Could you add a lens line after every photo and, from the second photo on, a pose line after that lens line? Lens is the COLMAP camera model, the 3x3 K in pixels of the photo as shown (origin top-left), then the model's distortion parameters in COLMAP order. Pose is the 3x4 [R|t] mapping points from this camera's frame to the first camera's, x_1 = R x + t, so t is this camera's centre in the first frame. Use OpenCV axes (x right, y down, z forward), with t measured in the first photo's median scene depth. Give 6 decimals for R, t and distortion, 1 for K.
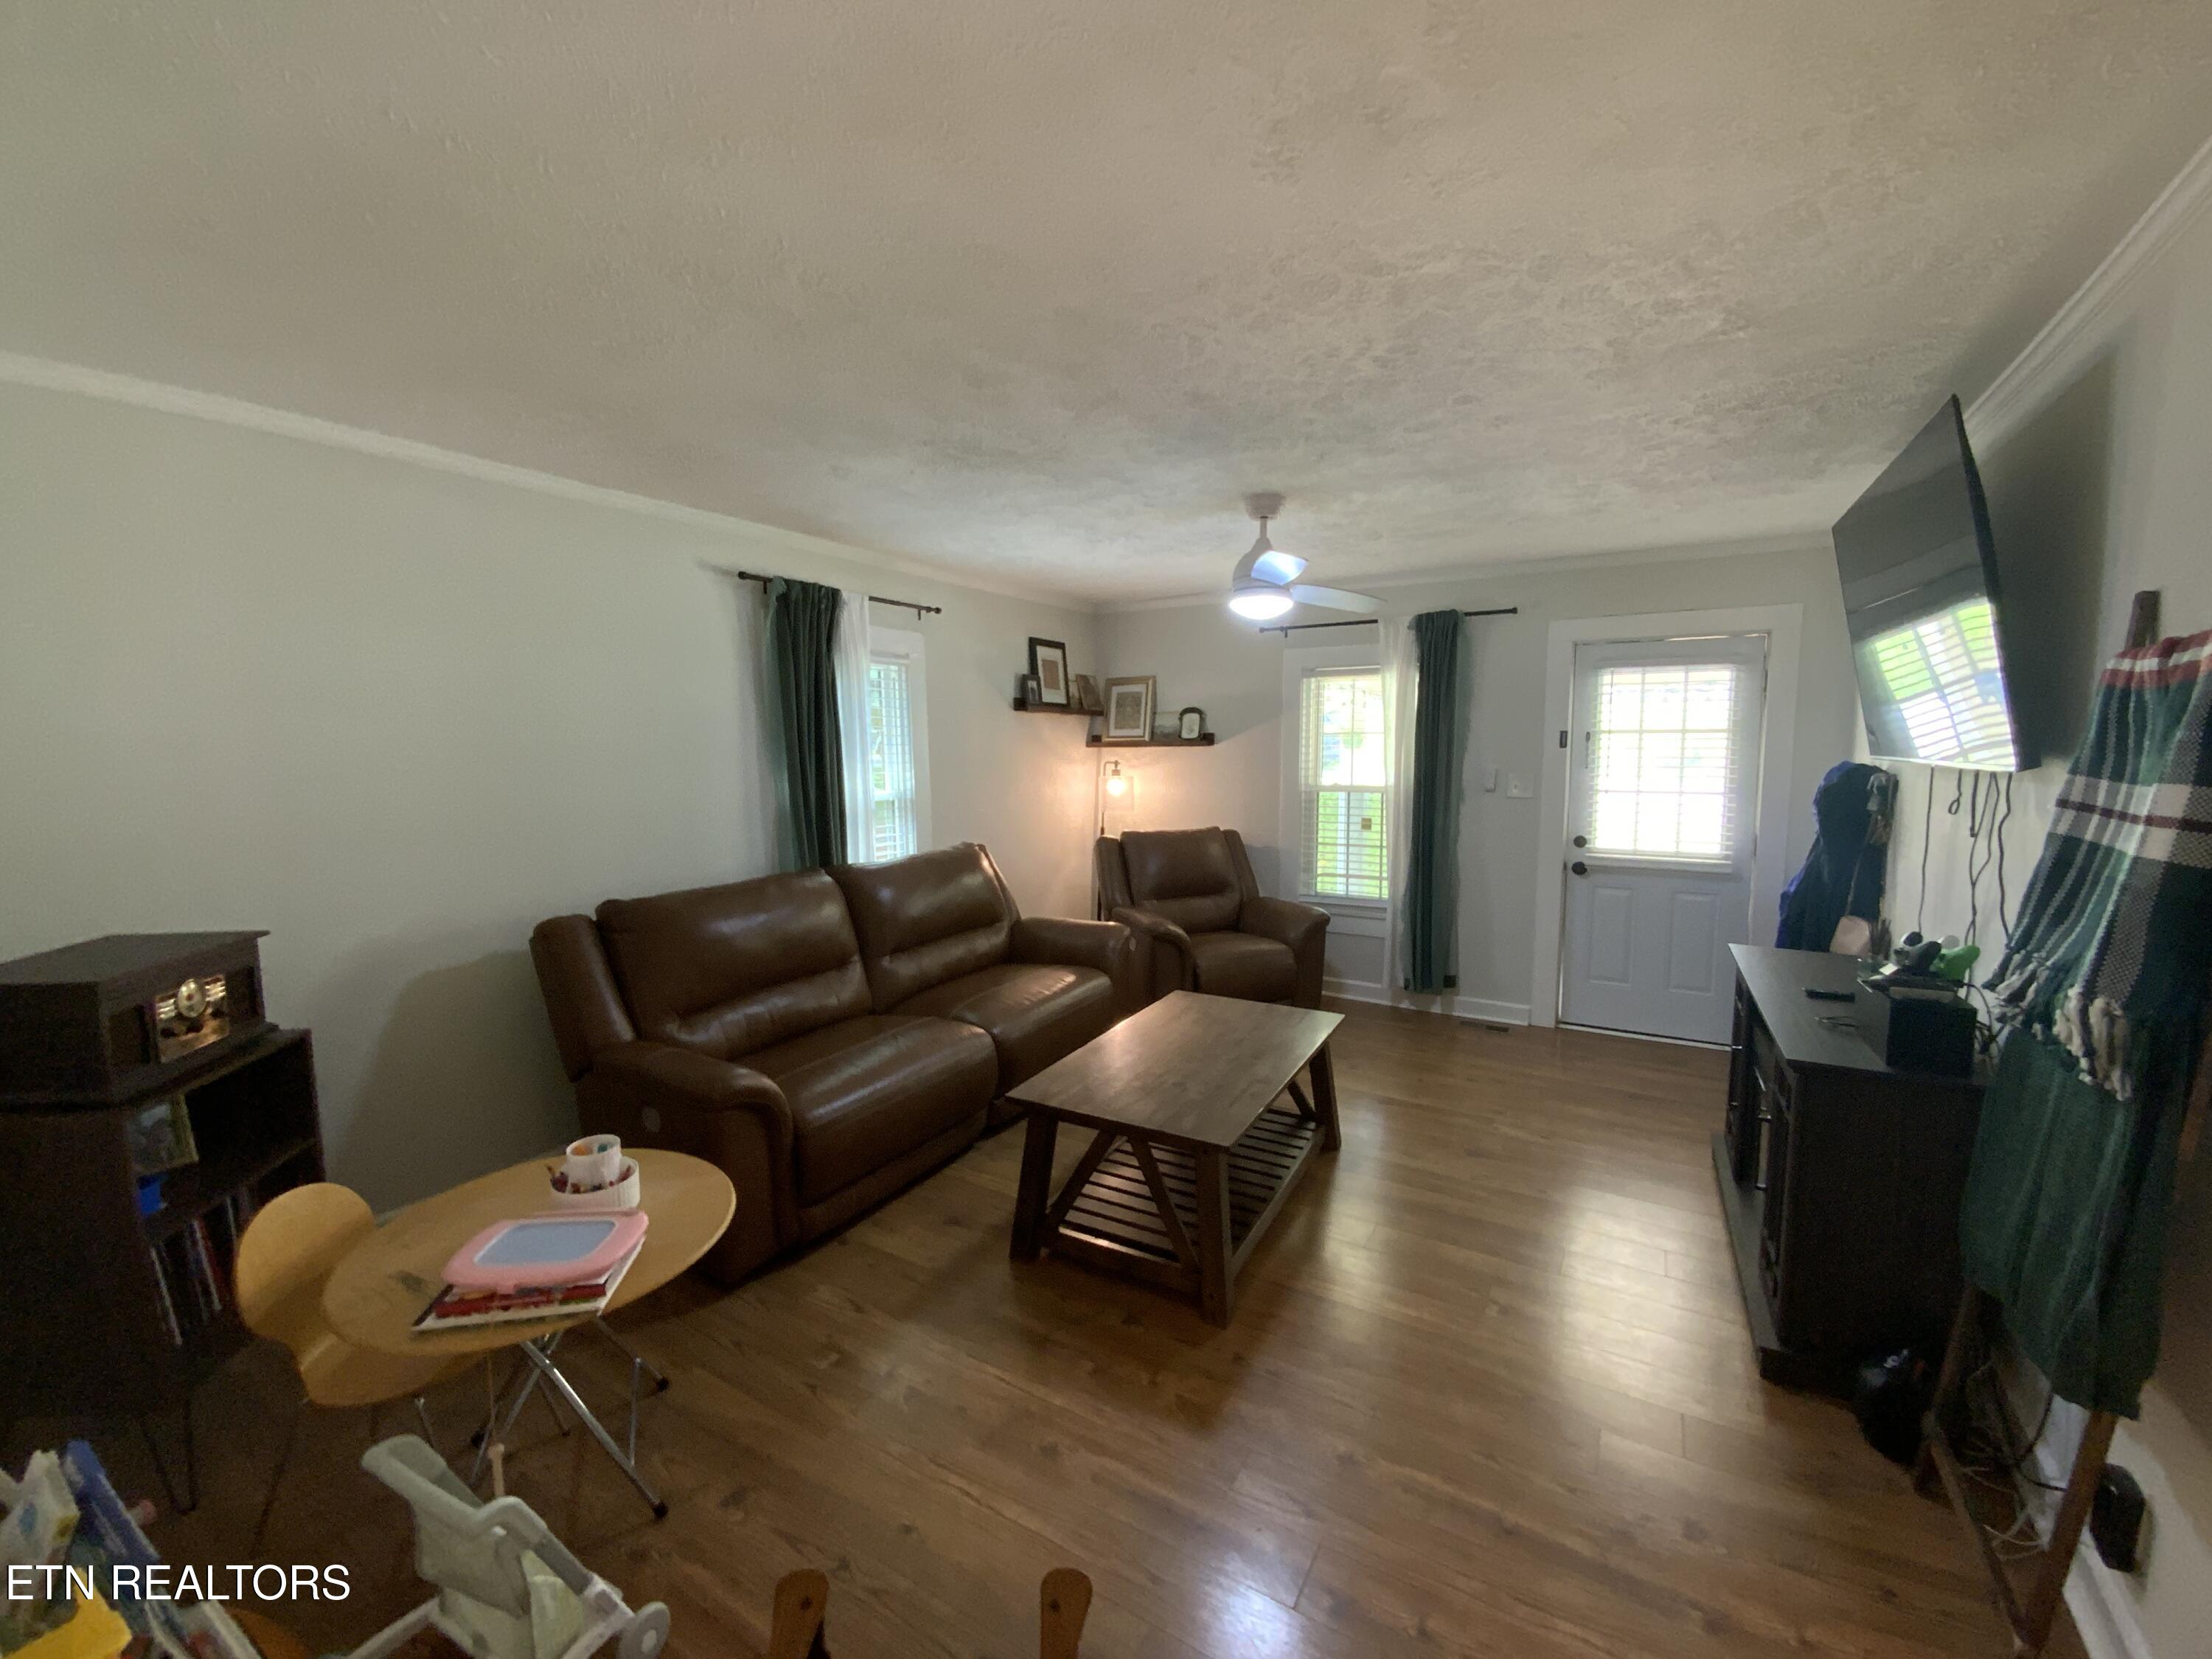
lens RADIAL K [[894.2, 0, 1087.1], [0, 894.2, 821.5], [0, 0, 1]] dist [0.000143, -0.007226]
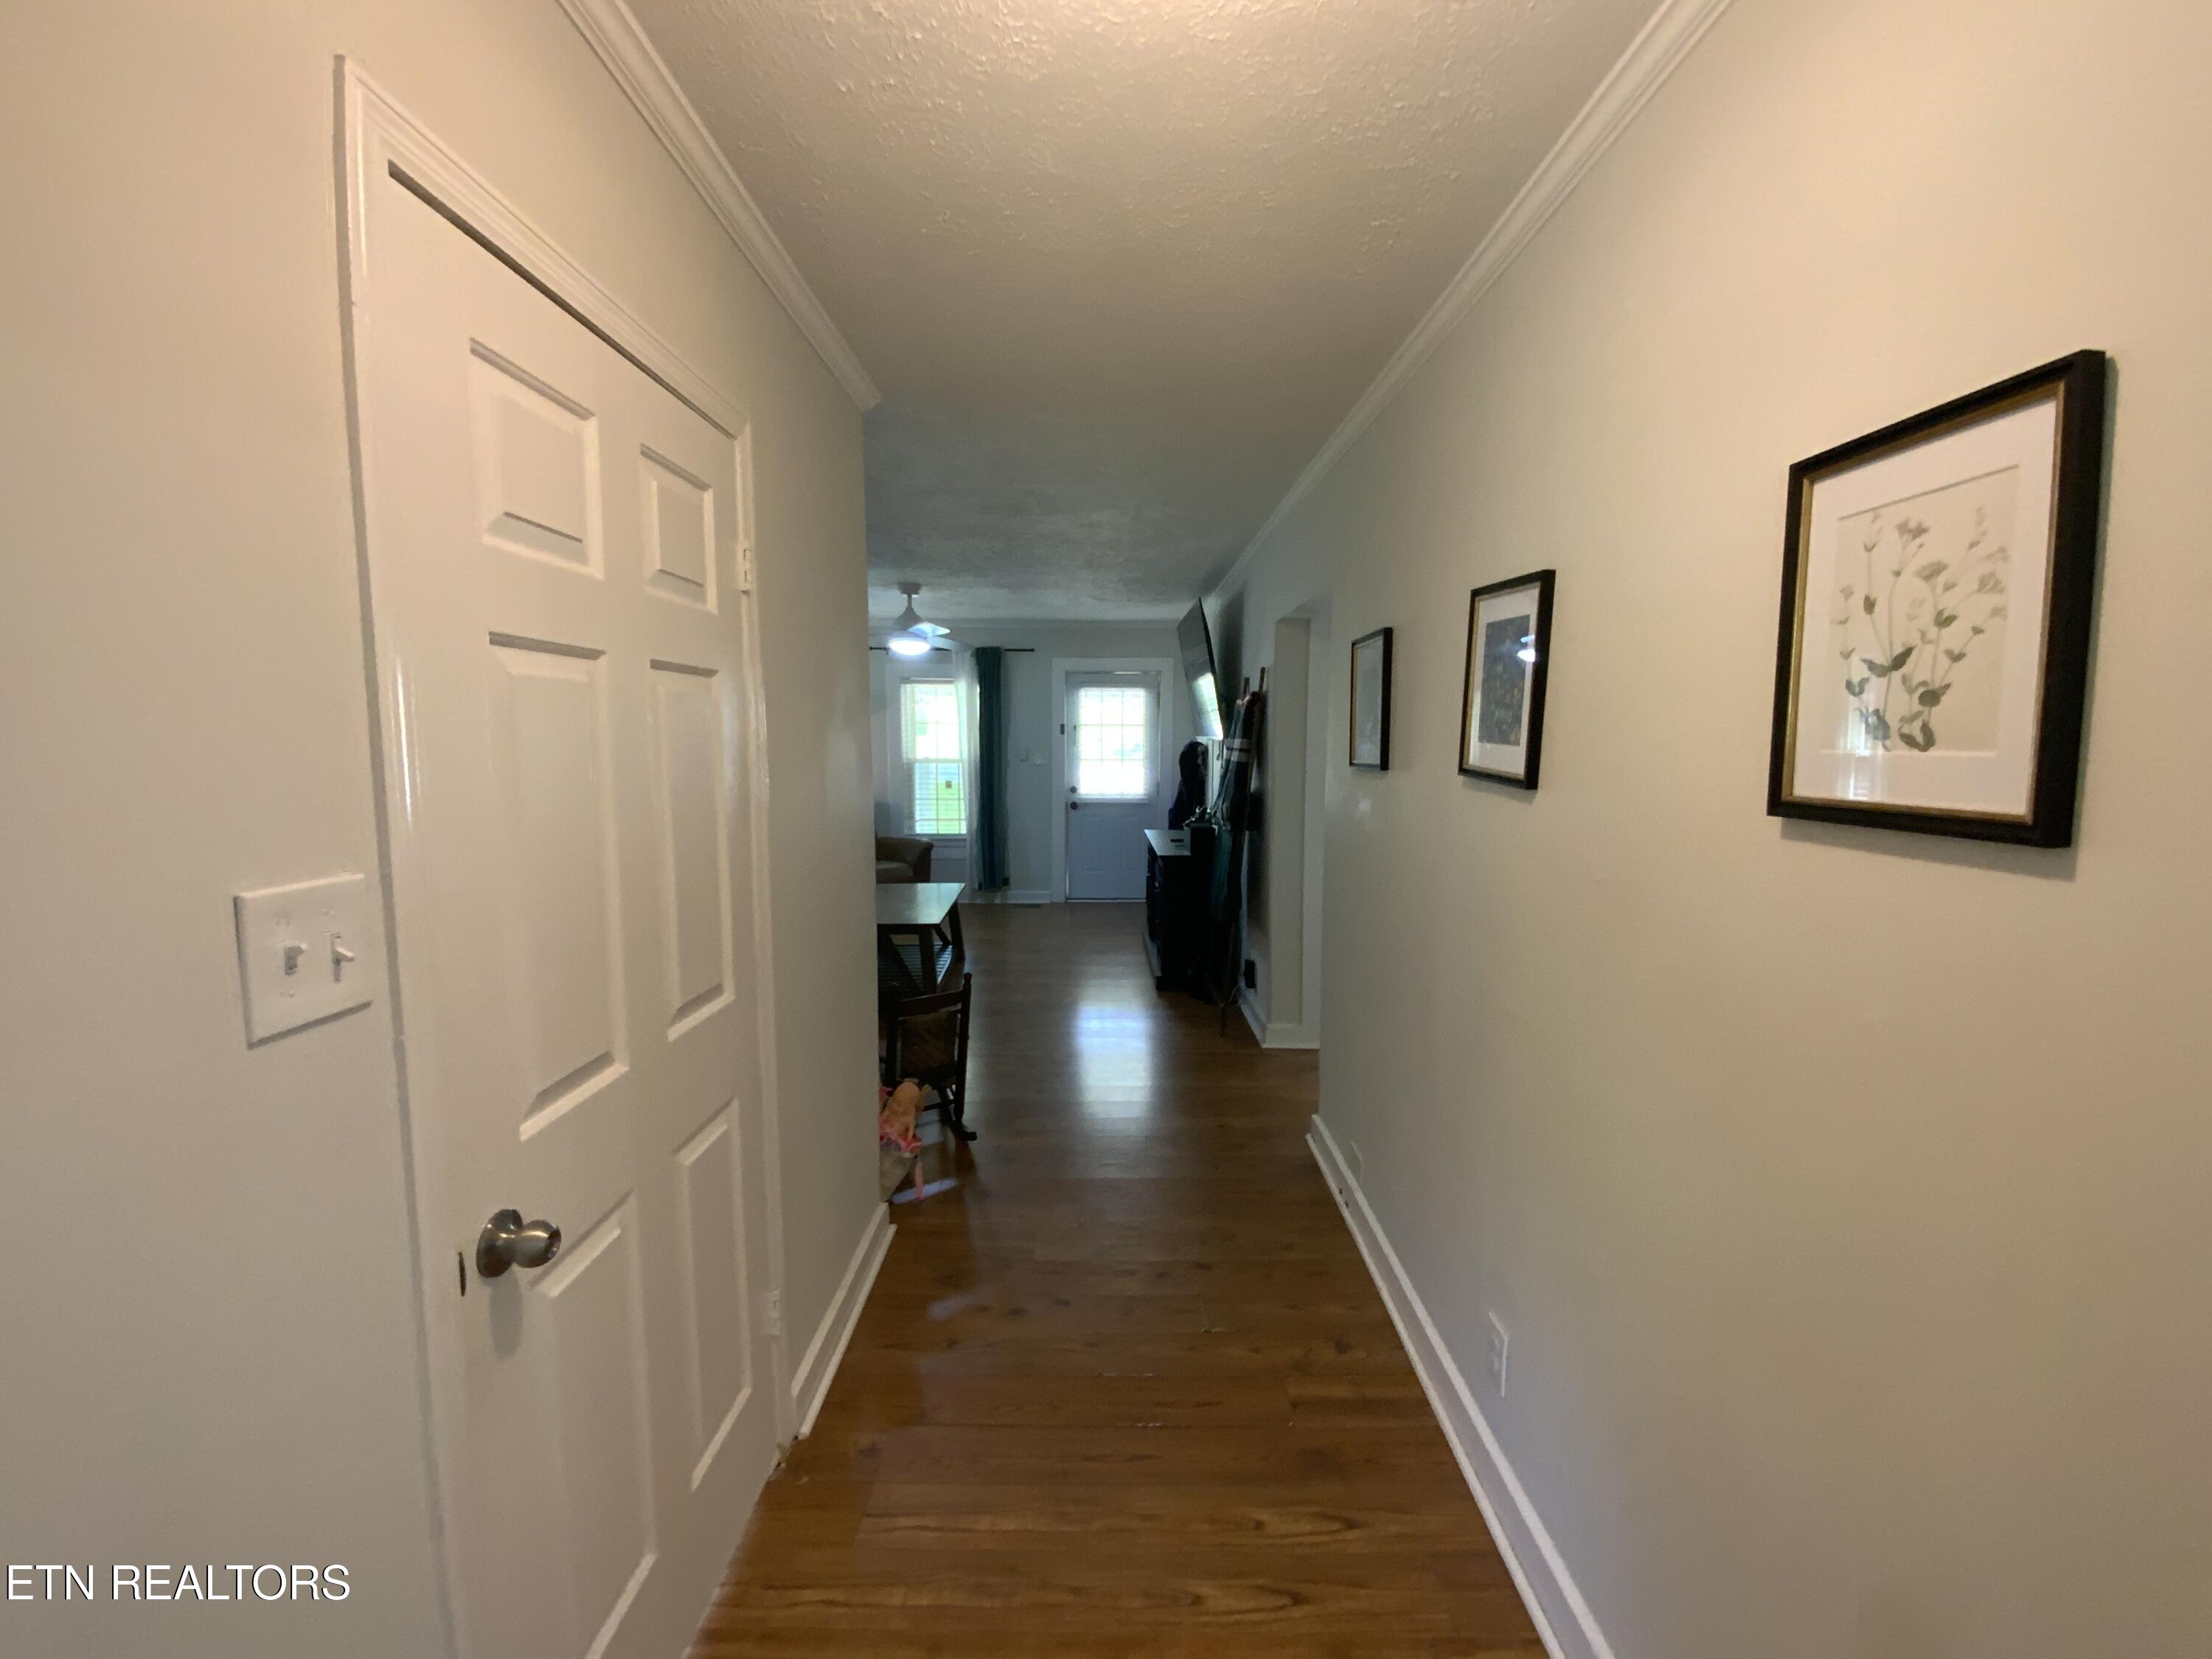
lens RADIAL K [[894.2, 0, 1101.7], [0, 894.2, 825.0], [0, 0, 1]] dist [0.000143, -0.007226]
pose [[0.850008, -0.044800, 0.524861, -0.285222], [0.039718, 0.998991, 0.020947, 0.054829], [-0.525270, 0.003041, 0.850930, -0.452024]]
